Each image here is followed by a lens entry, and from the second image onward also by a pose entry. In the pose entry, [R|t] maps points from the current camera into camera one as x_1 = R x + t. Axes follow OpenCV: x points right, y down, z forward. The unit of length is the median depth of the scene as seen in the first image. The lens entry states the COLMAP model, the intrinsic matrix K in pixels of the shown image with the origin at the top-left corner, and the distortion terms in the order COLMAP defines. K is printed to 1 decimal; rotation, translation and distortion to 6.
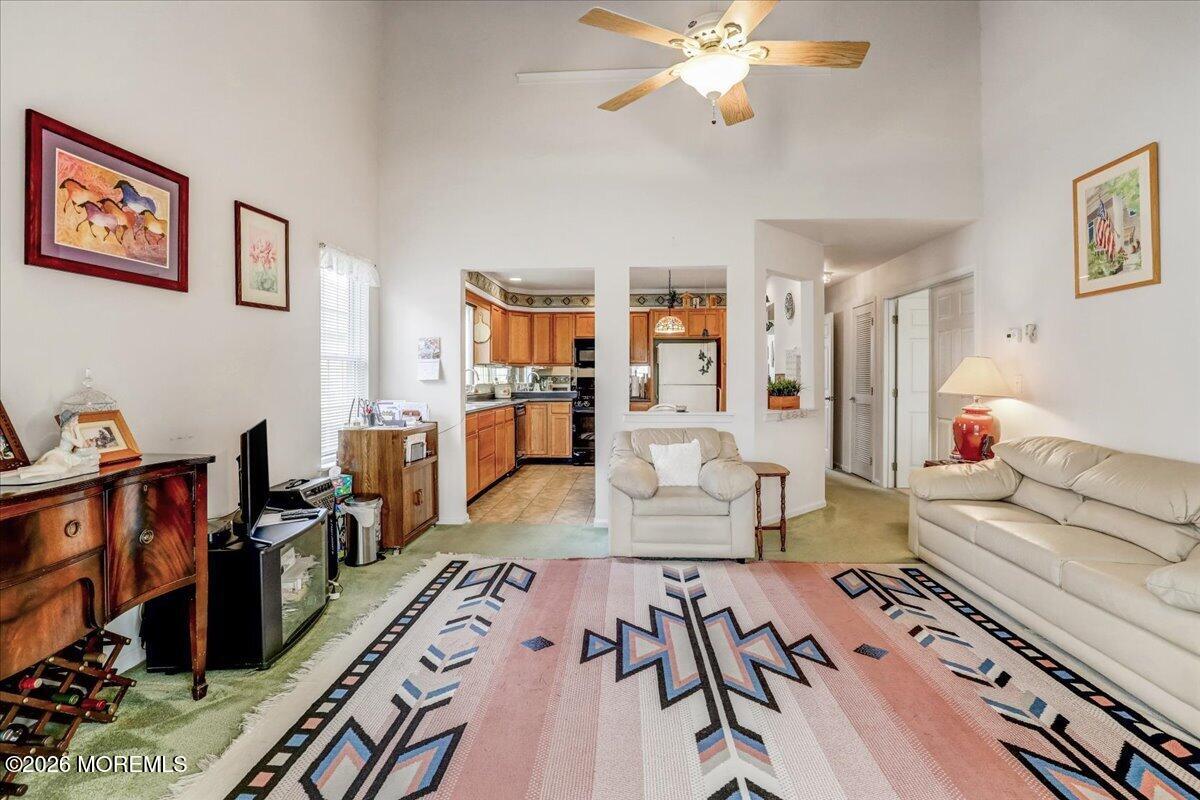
lens RADIAL K [[552.4, 0, 602.5], [0, 552.4, 378.4], [0, 0, 1]] dist [-0.031435, 0.001879]
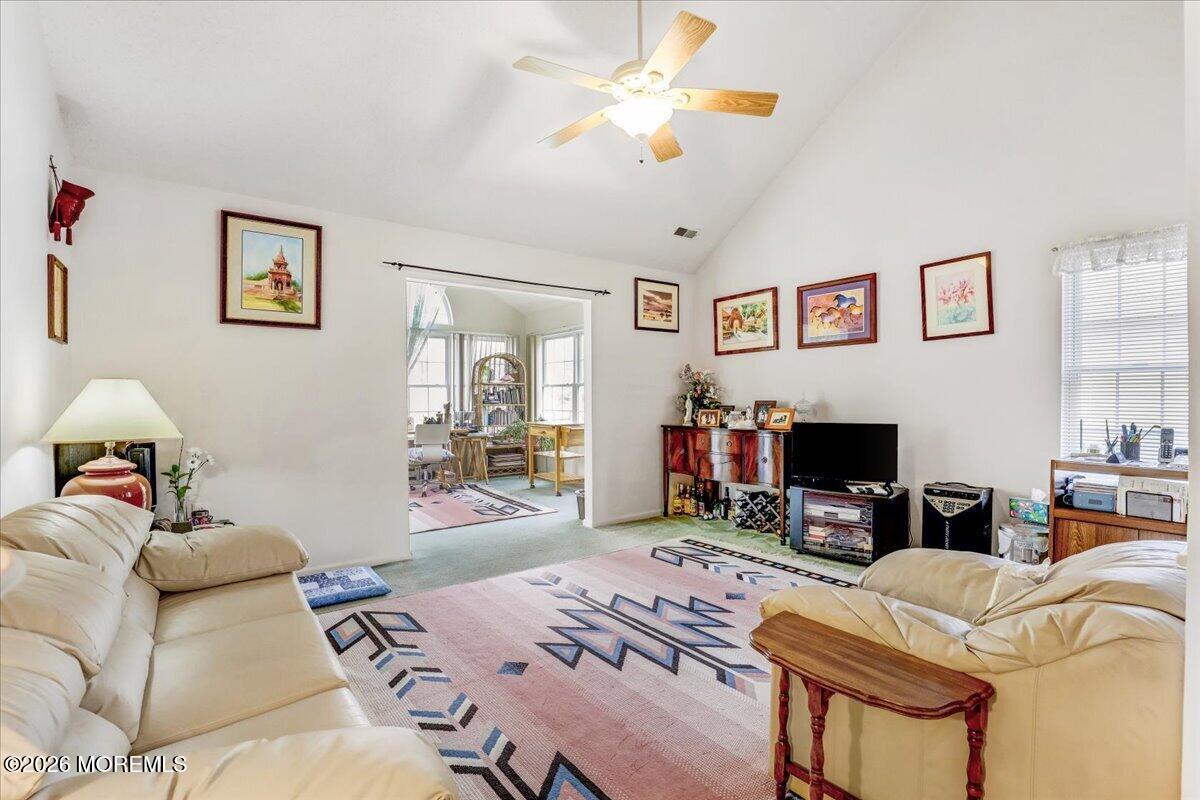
lens RADIAL K [[552.4, 0, 600.8], [0, 552.4, 401.2], [0, 0, 1]] dist [-0.031435, 0.001879]
pose [[-0.765675, 0.008505, -0.643171, 0.932979], [0.000068, 0.999914, 0.013140, -0.003077], [0.643228, 0.010017, -0.765609, 1.719949]]
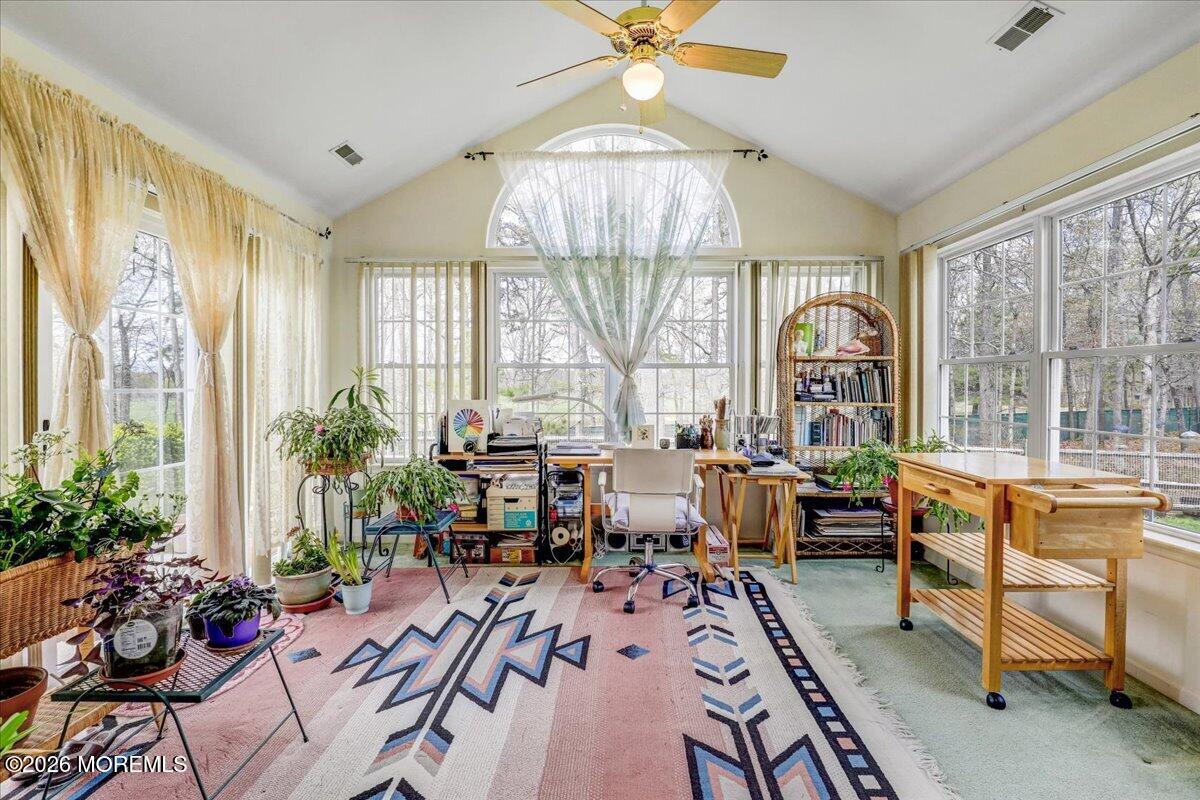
lens RADIAL K [[552.4, 0, 598.6], [0, 552.4, 393.8], [0, 0, 1]] dist [-0.031435, 0.001879]
pose [[-0.999180, 0.002943, -0.040381, 0.048099], [0.002128, 0.999794, 0.020197, 0.001740], [0.040432, 0.020095, -0.998980, 0.393575]]
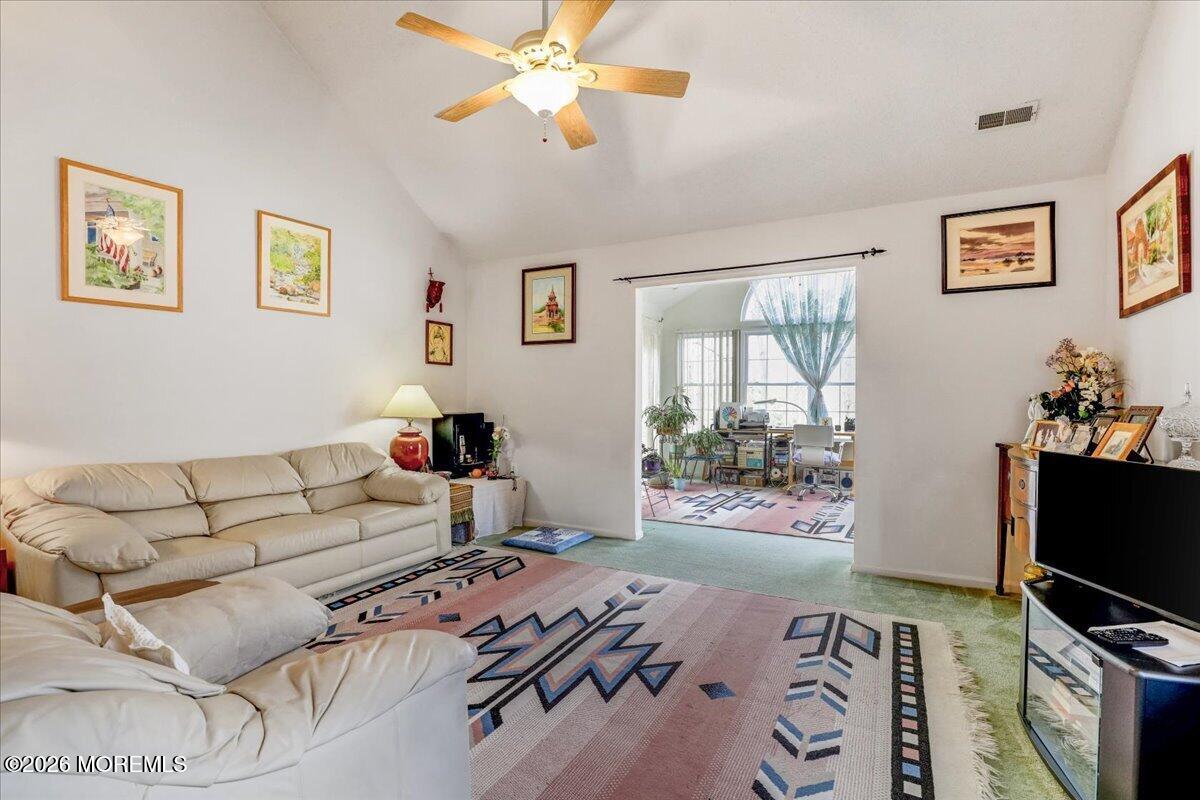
lens RADIAL K [[552.4, 0, 605.6], [0, 552.4, 400.0], [0, 0, 1]] dist [-0.031435, 0.001879]
pose [[-0.902199, -0.004595, 0.431295, -0.321992], [0.000930, 0.999920, 0.012599, -0.001537], [-0.431318, 0.011769, -0.902123, 1.794724]]
